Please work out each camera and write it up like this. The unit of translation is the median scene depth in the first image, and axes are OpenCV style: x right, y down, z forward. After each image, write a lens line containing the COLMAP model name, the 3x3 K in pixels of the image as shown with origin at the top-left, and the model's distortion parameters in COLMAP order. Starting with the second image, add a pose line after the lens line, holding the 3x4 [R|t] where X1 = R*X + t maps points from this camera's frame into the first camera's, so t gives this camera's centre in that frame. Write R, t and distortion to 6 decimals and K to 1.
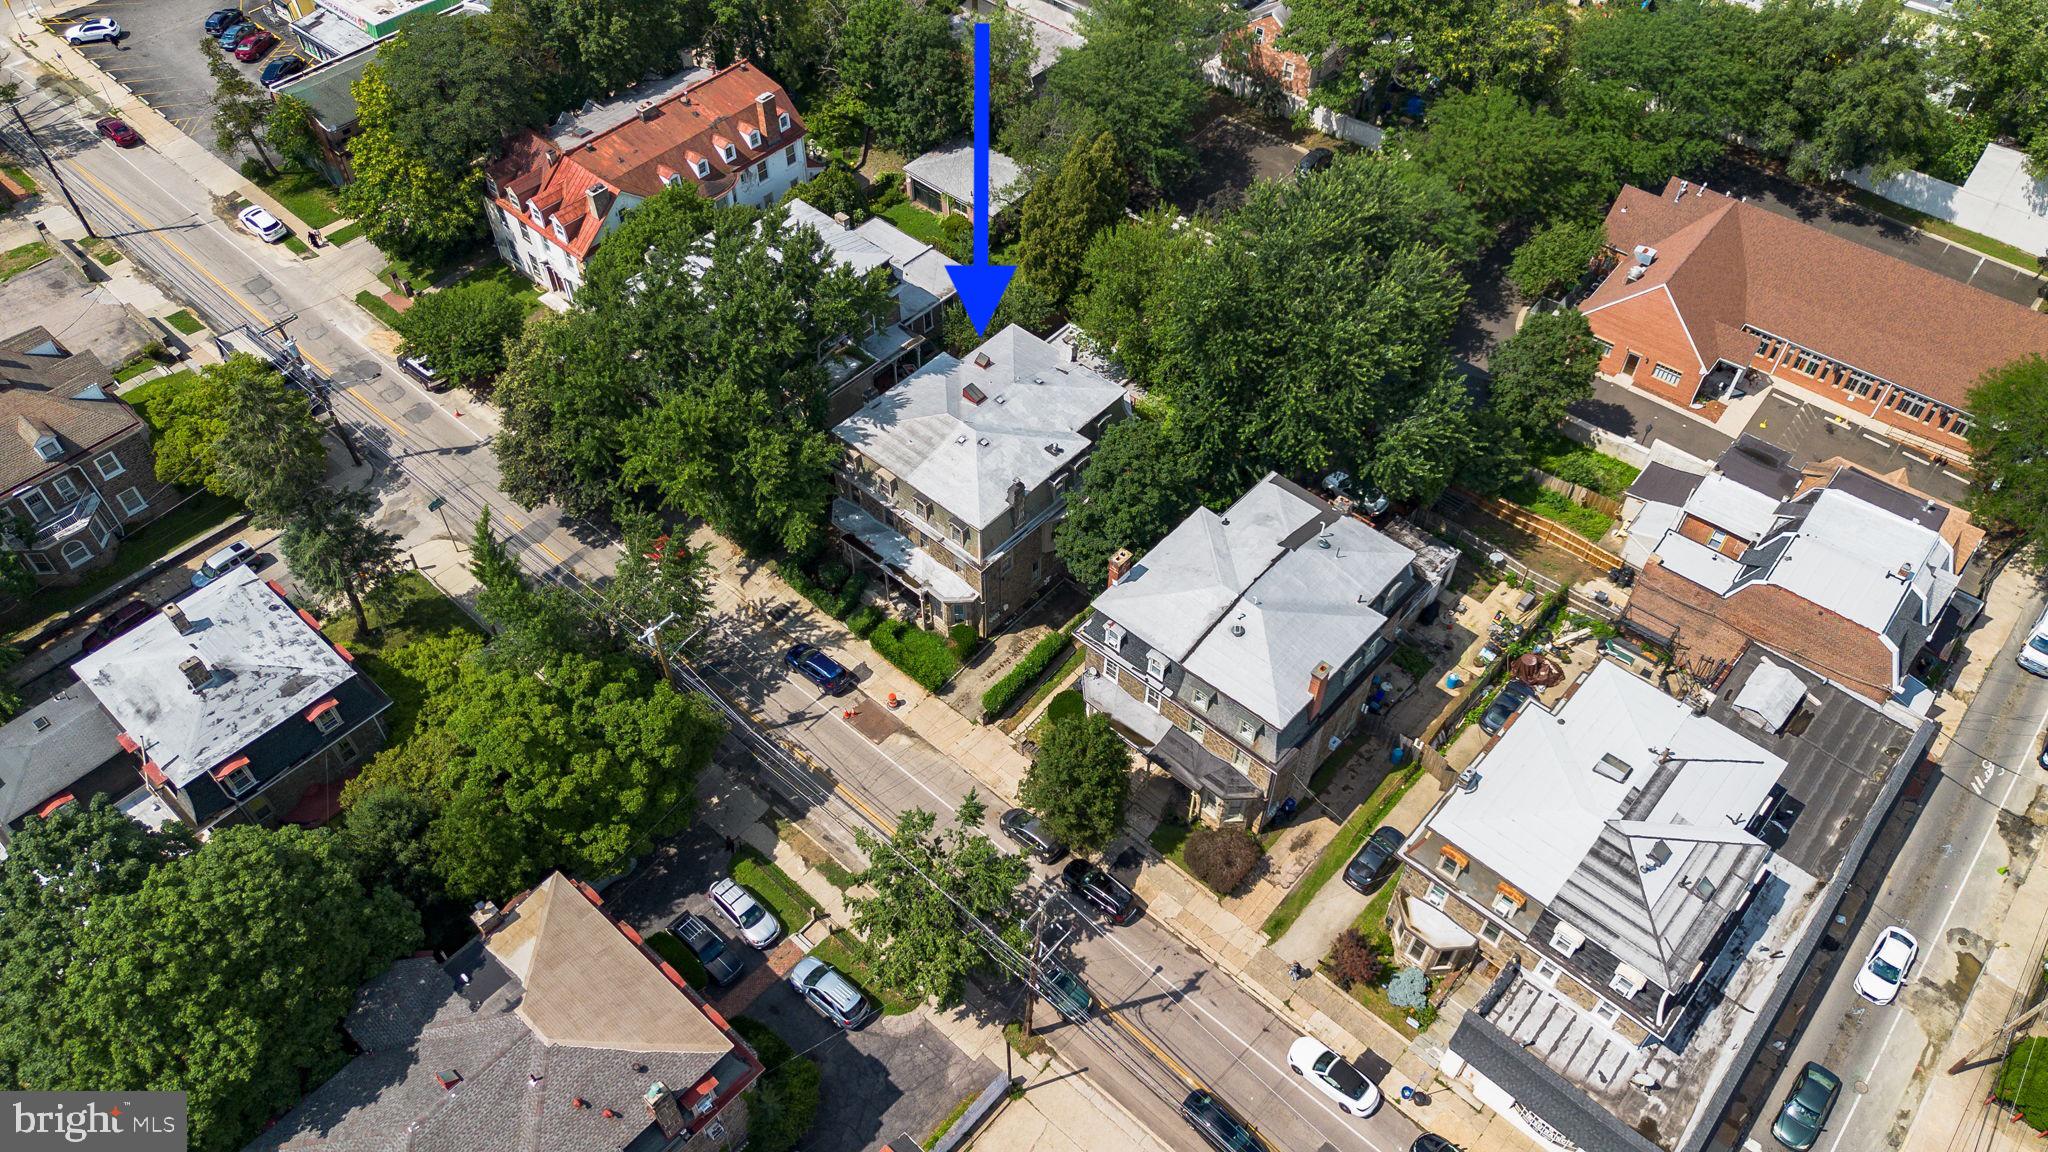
lens RADIAL K [[1464.5, 0, 1031.2], [0, 1464.5, 582.0], [0, 0, 1]] dist [0.011609, 0.000862]
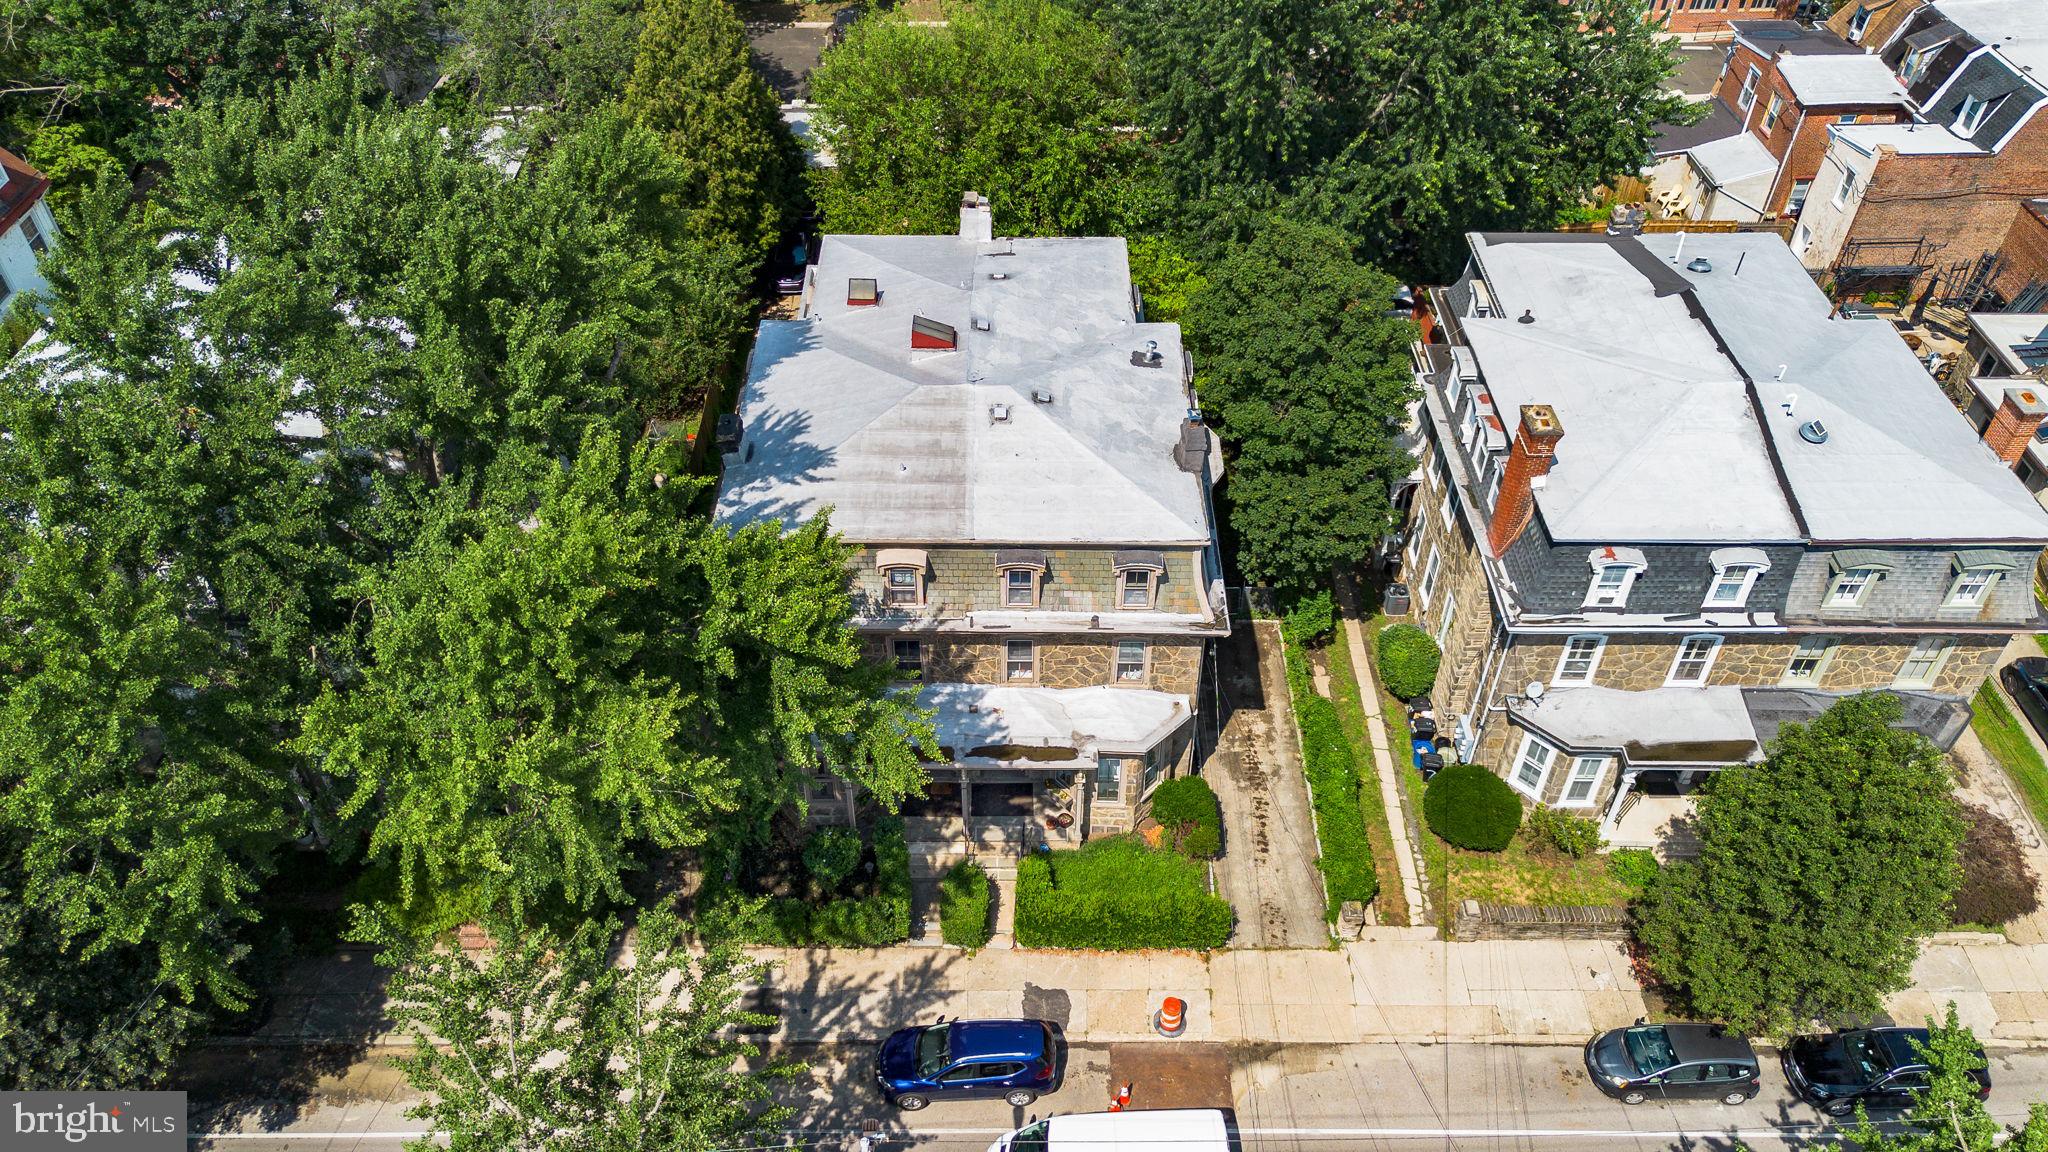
lens RADIAL K [[1464.5, 0, 1009.2], [0, 1464.5, 563.0], [0, 0, 1]] dist [0.011609, 0.000862]
pose [[0.742747, -0.438378, 0.506115, -0.283084], [0.500694, 0.865497, 0.014869, -0.061394], [-0.444559, 0.242365, 0.862338, 0.613684]]
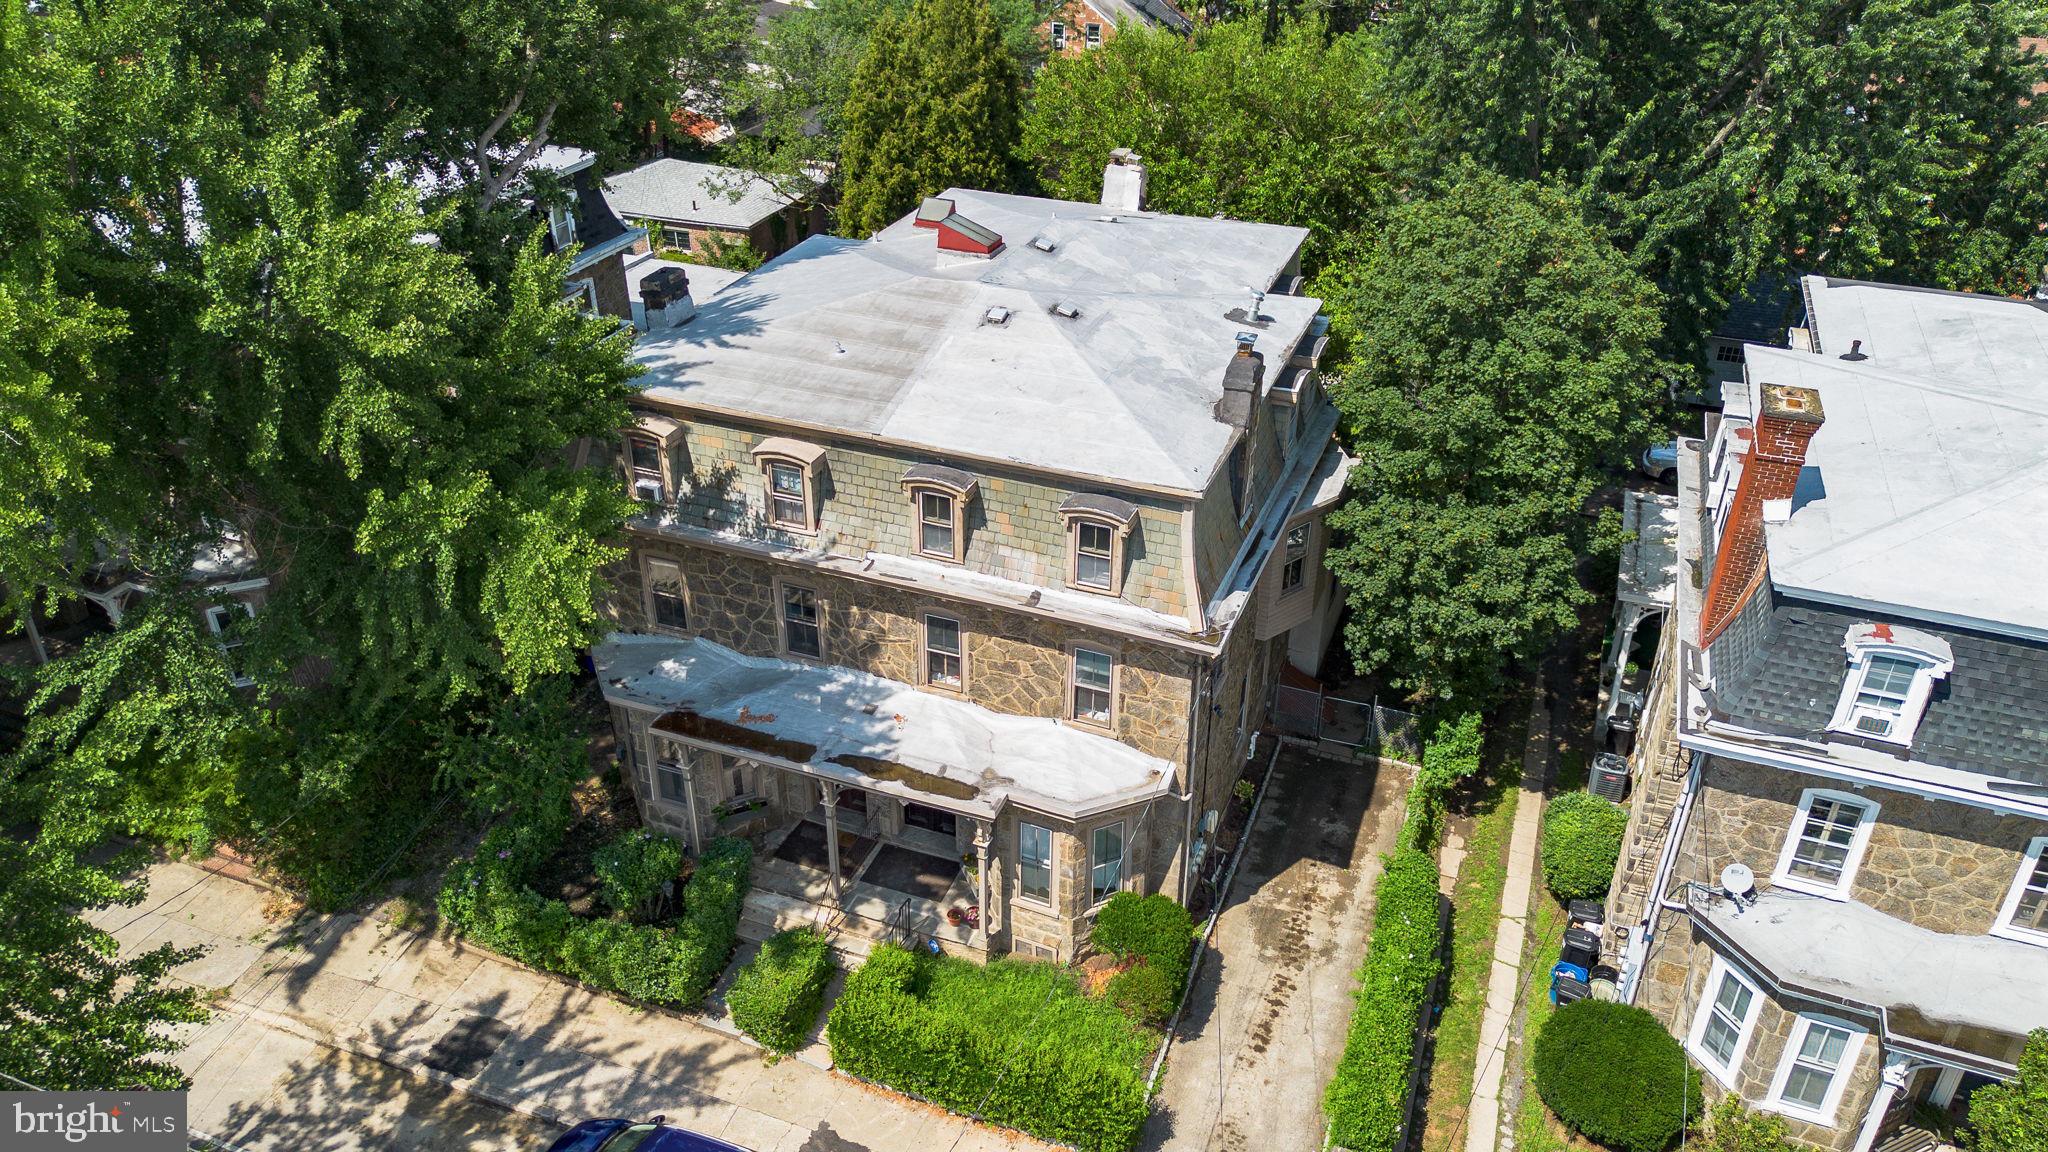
lens RADIAL K [[1464.5, 0, 1025.9], [0, 1464.5, 577.7], [0, 0, 1]] dist [0.011609, 0.000862]
pose [[0.933678, -0.164987, 0.317845, -0.150154], [0.260877, 0.921395, -0.288054, 0.050345], [-0.245336, 0.351868, 0.903327, 0.710884]]
